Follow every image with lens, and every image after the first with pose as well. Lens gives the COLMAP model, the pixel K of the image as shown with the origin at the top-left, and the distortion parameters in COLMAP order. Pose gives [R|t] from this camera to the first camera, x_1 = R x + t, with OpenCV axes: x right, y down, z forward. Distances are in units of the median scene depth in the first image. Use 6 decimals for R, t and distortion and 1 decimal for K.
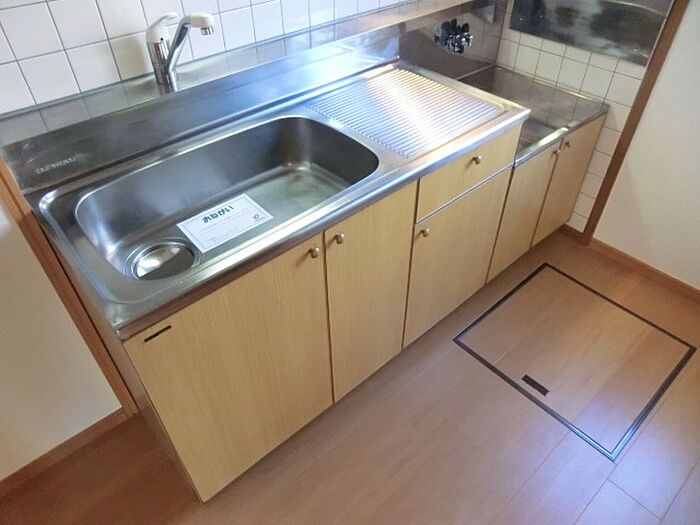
lens RADIAL K [[502.1, 0, 345.0], [0, 502.1, 258.8], [0, 0, 1]] dist [-0.055457, 0.052859]
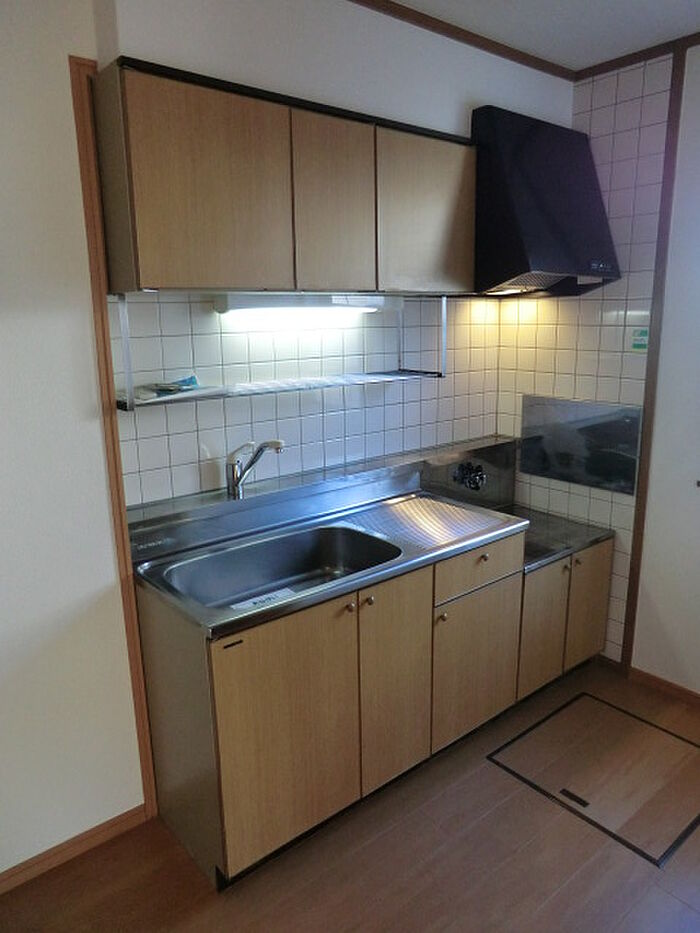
lens RADIAL K [[669.2, 0, 353.2], [0, 669.2, 468.2], [0, 0, 1]] dist [-0.055457, 0.052859]
pose [[0.999584, 0.003906, -0.028575, -0.004843], [-0.016988, 0.880422, -0.473887, 0.334708], [0.023307, 0.474175, 0.880122, -0.455878]]
